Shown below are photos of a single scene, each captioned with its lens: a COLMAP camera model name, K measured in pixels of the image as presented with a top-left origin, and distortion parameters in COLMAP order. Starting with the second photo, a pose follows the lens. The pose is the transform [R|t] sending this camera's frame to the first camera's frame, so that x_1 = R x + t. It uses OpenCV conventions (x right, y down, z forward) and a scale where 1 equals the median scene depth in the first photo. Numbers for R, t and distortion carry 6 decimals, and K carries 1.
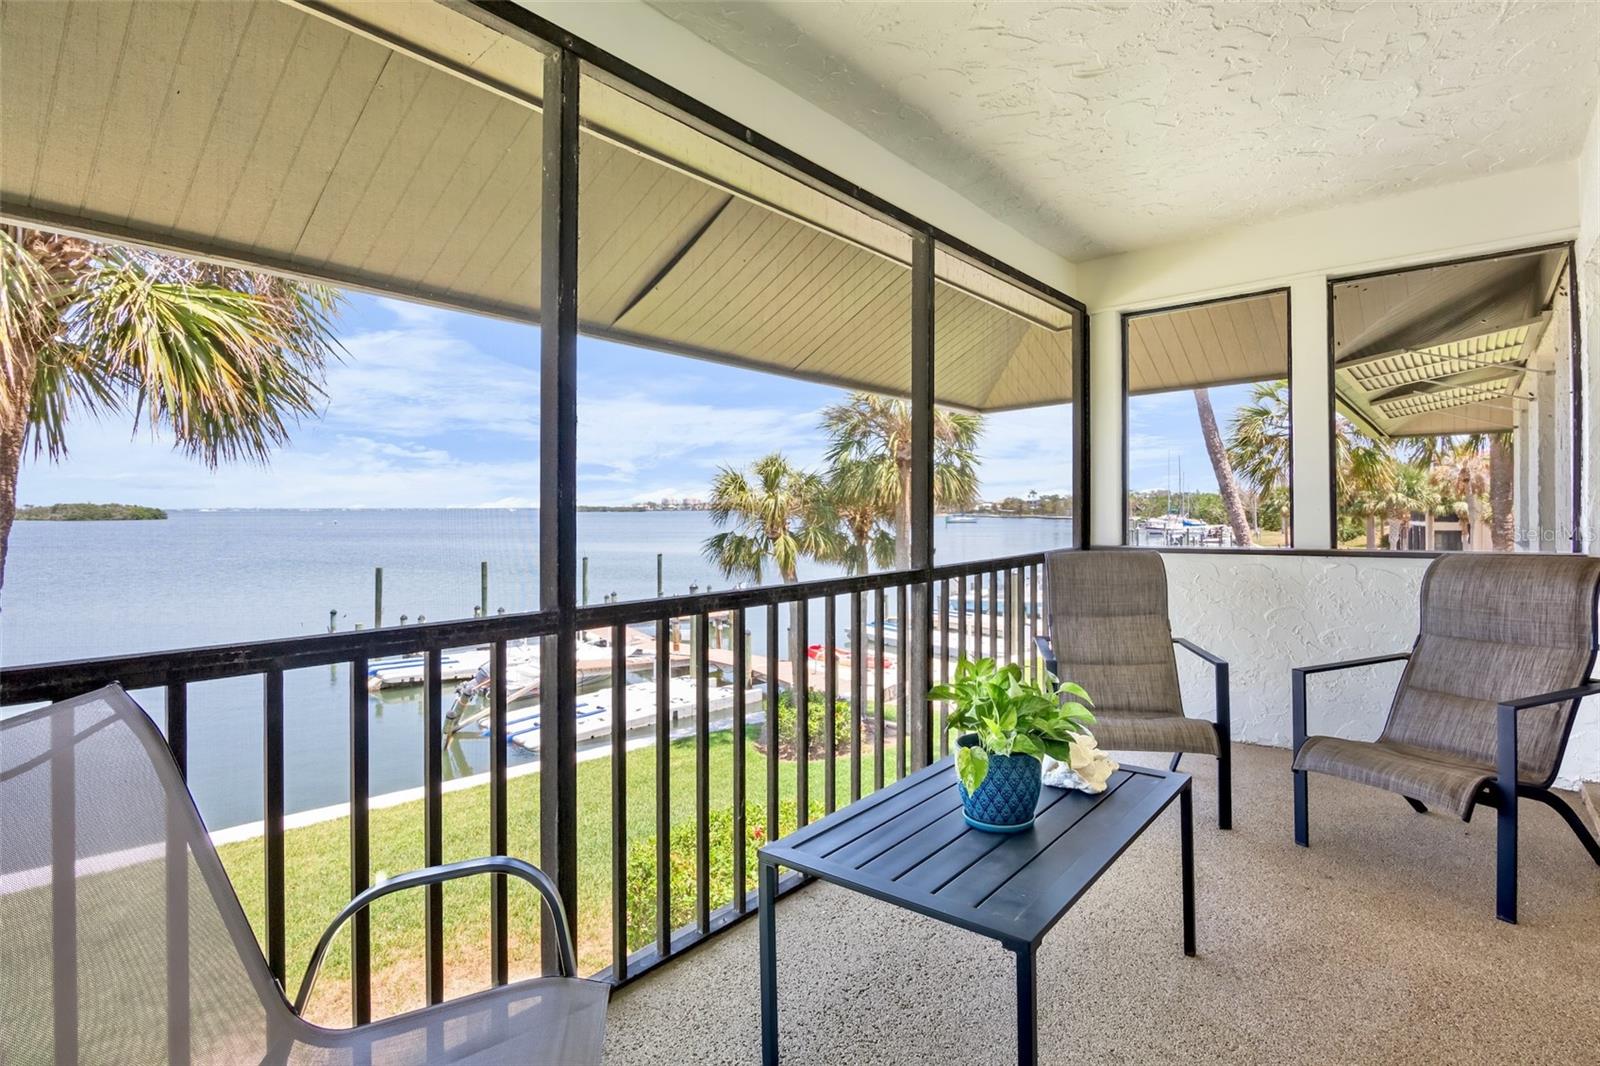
lens RADIAL K [[788.8, 0, 799.9], [0, 788.8, 517.7], [0, 0, 1]] dist [-0.016225, -0.002950]
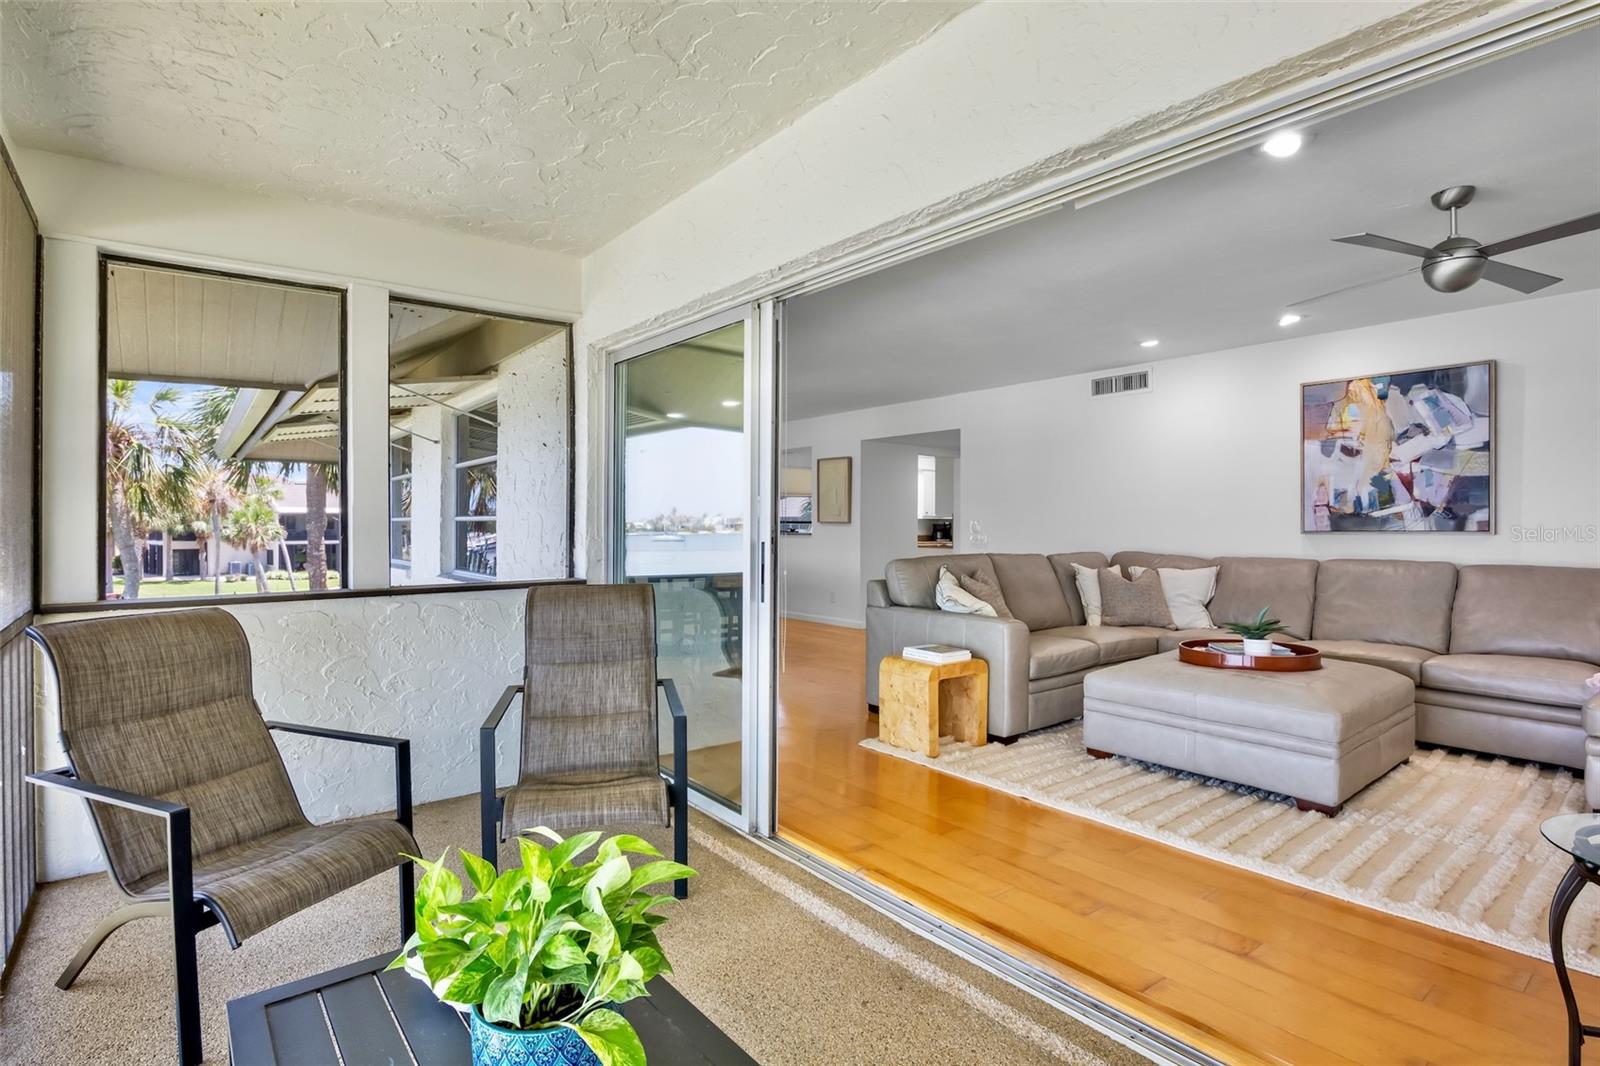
lens RADIAL K [[788.8, 0, 797.7], [0, 788.8, 534.4], [0, 0, 1]] dist [-0.016225, -0.002950]
pose [[0.204722, -0.003903, 0.978812, -0.136989], [0.006605, 0.999975, 0.002606, -0.022617], [-0.978798, 0.005932, 0.204743, 0.353914]]
